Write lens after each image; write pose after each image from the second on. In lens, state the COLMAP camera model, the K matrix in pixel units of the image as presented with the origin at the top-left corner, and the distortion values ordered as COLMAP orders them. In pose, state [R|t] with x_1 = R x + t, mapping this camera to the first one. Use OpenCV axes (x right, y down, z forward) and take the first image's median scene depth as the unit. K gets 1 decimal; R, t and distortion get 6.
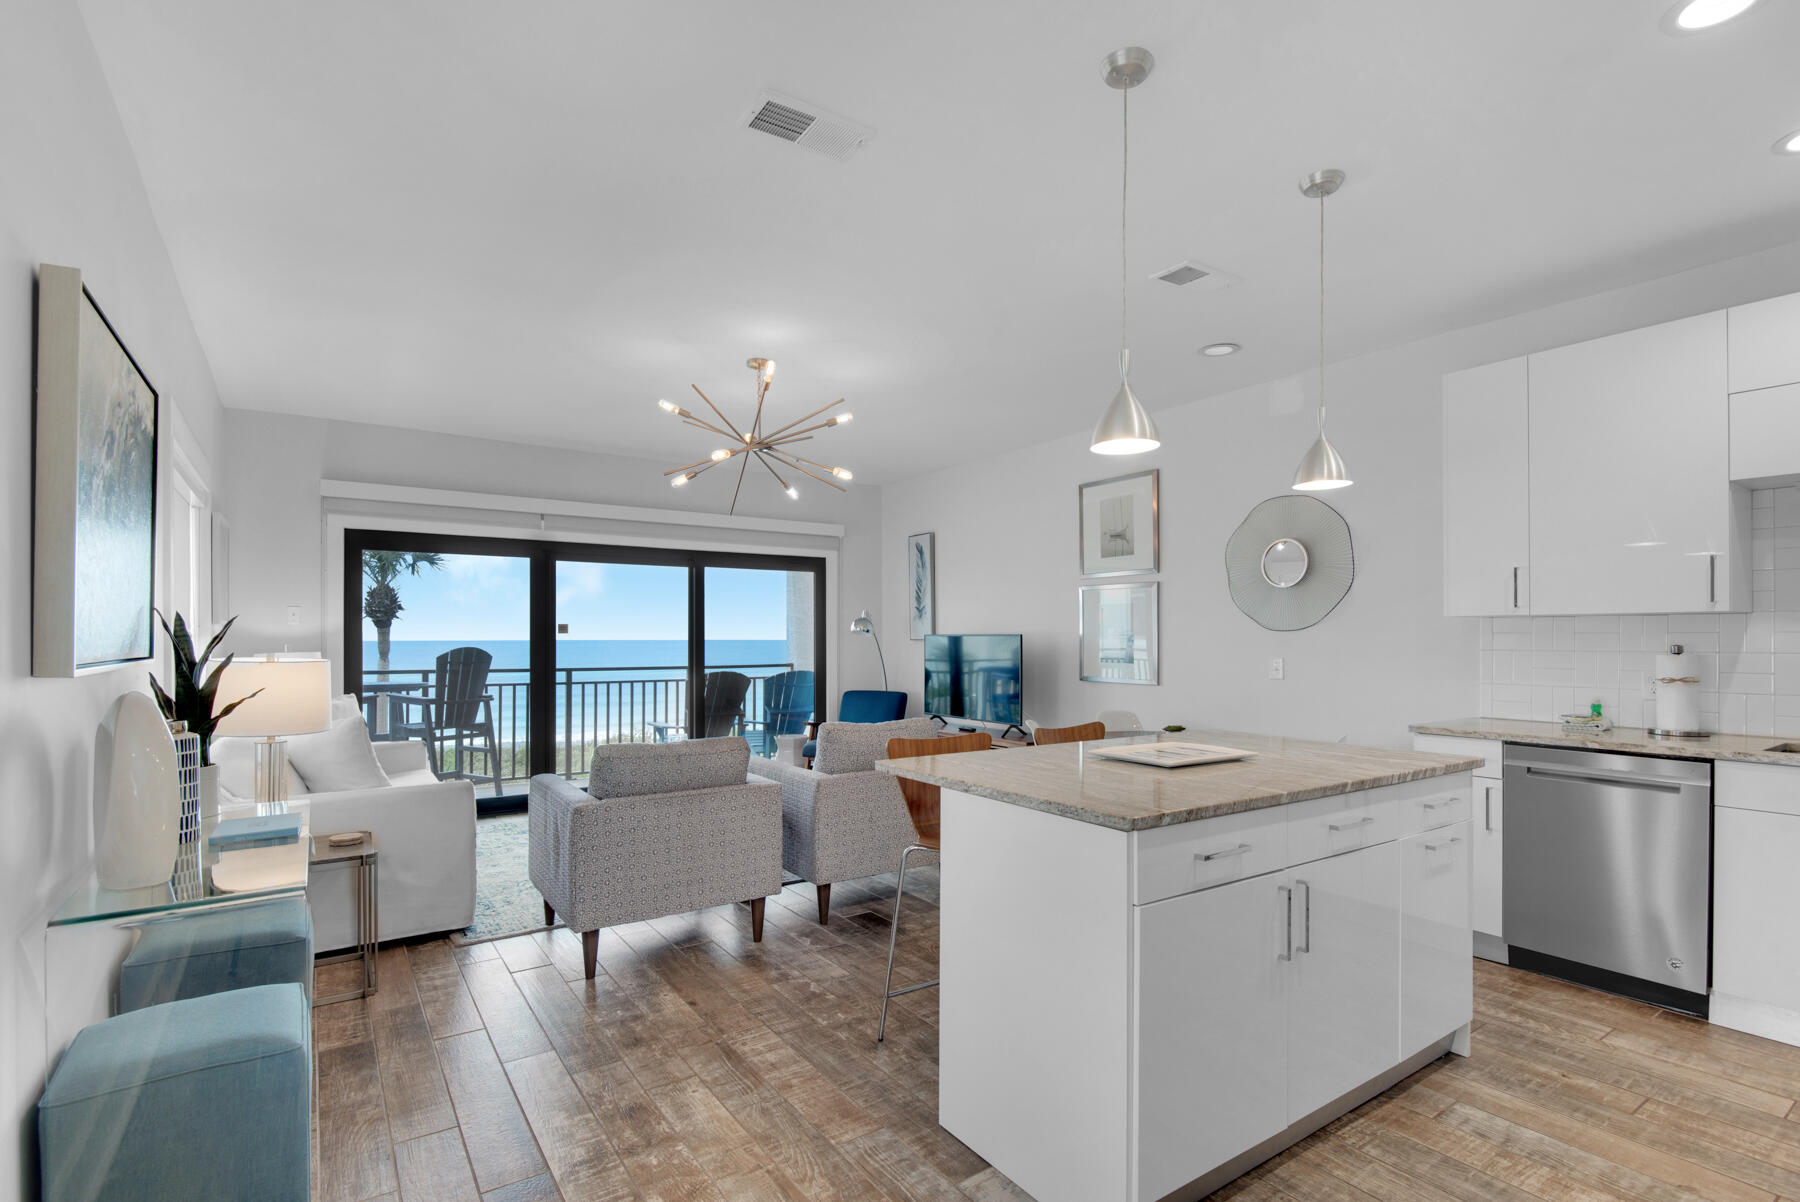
lens RADIAL K [[862.7, 0, 909.6], [0, 862.7, 630.2], [0, 0, 1]] dist [0.001744, -0.000646]
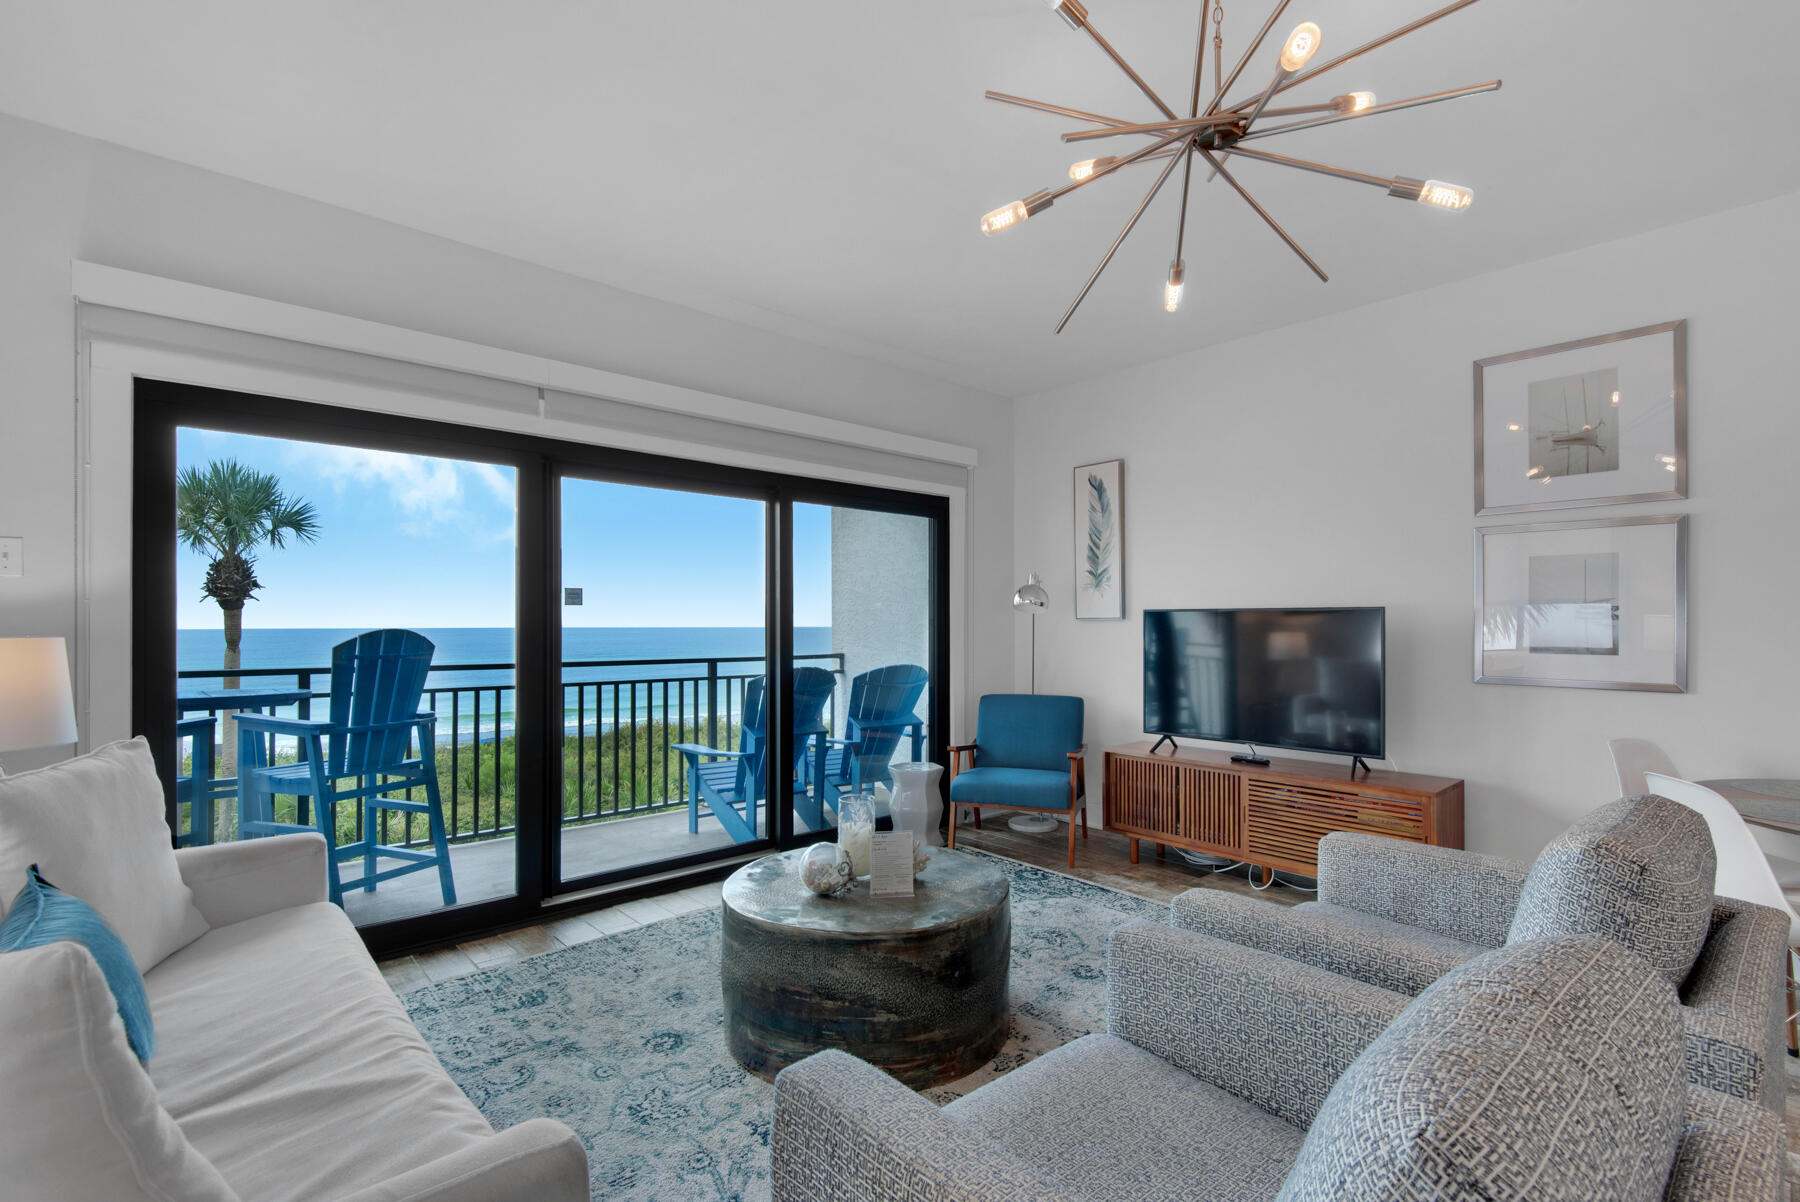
lens RADIAL K [[826.2, 0, 902.3], [0, 826.2, 618.1], [0, 0, 1]] dist [0.030994, -0.020332]
pose [[0.992065, 0.001564, 0.125713, -0.239482], [-0.001425, 0.999998, -0.001192, 0.012321], [-0.125715, 0.001003, 0.992066, 0.402418]]
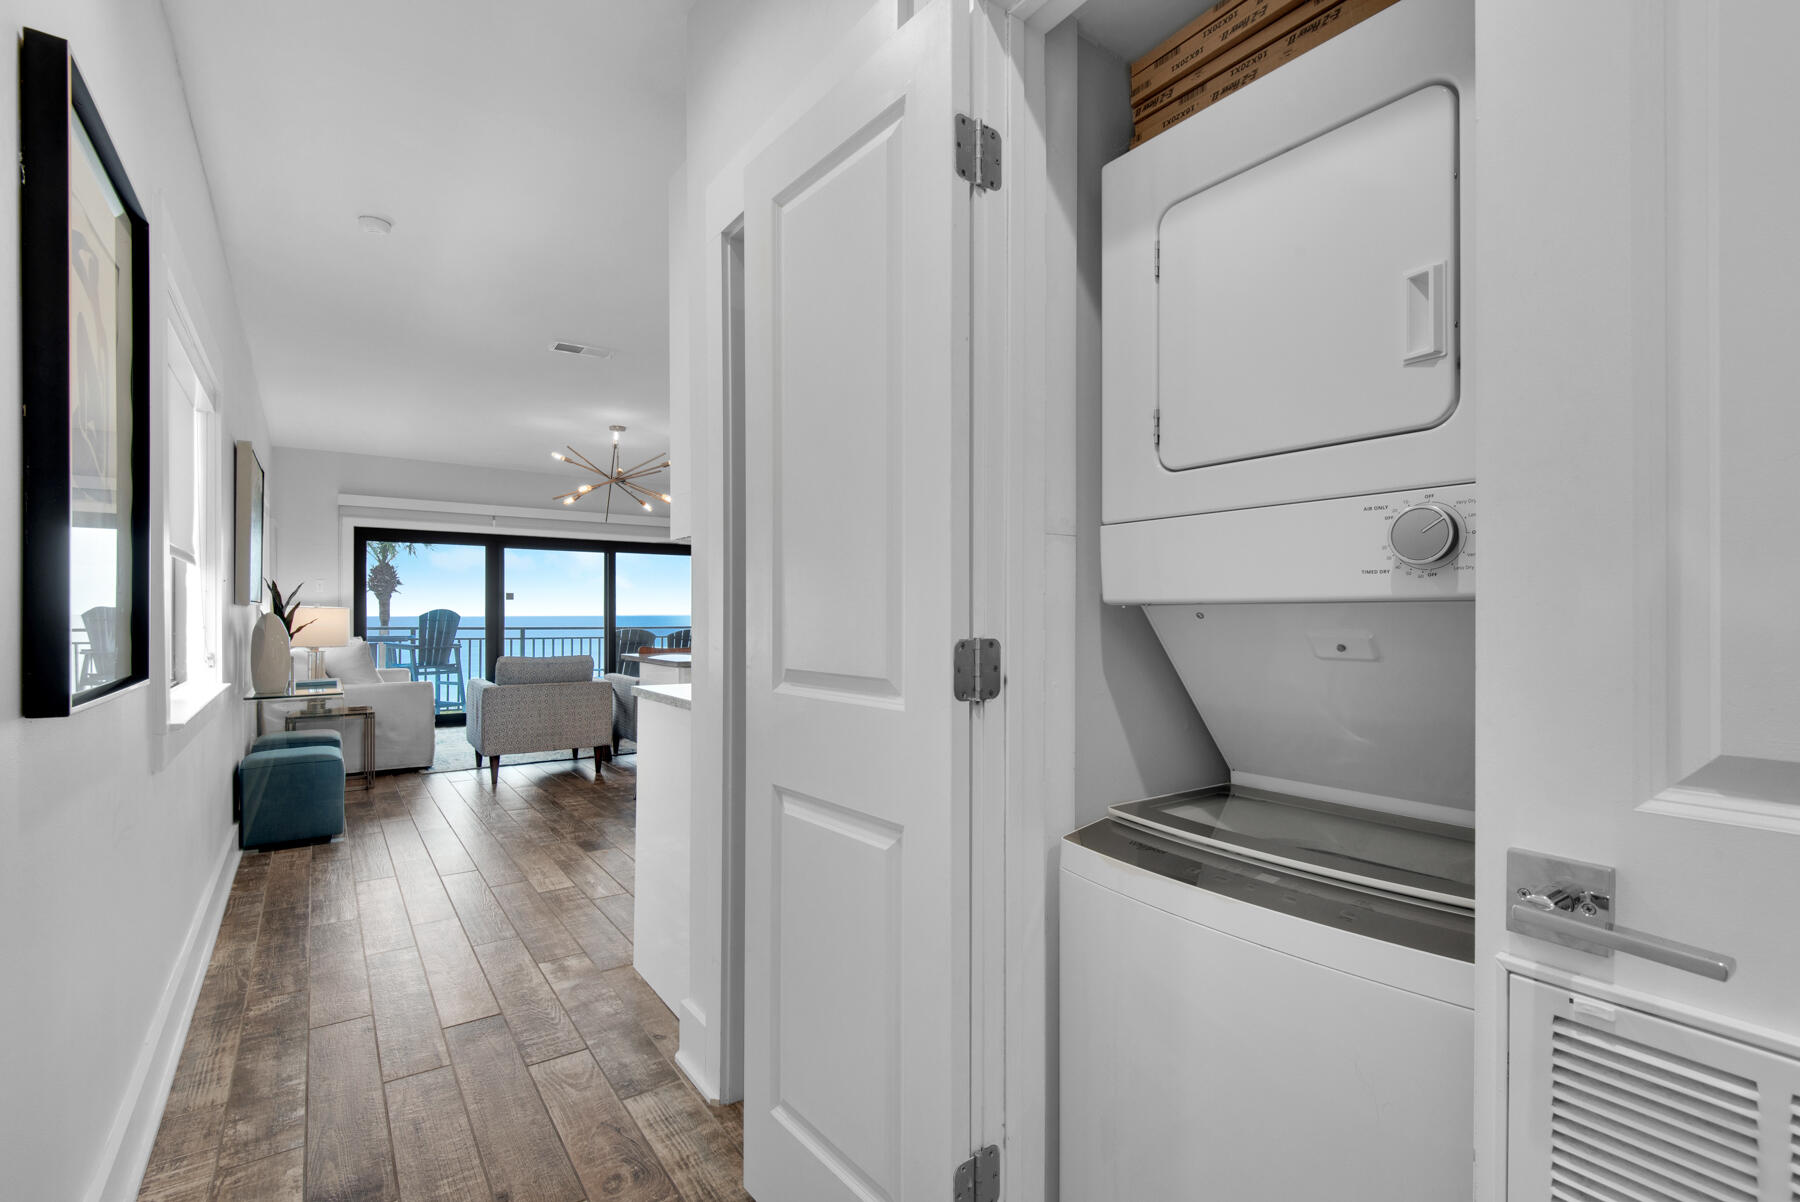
lens RADIAL K [[826.2, 0, 902.3], [0, 826.2, 618.1], [0, 0, 1]] dist [0.030994, -0.020332]
pose [[0.999973, 0.003666, 0.006297, 0.221965], [-0.003744, 0.999916, 0.012392, 0.013791], [-0.006251, -0.012415, 0.999903, -0.350626]]
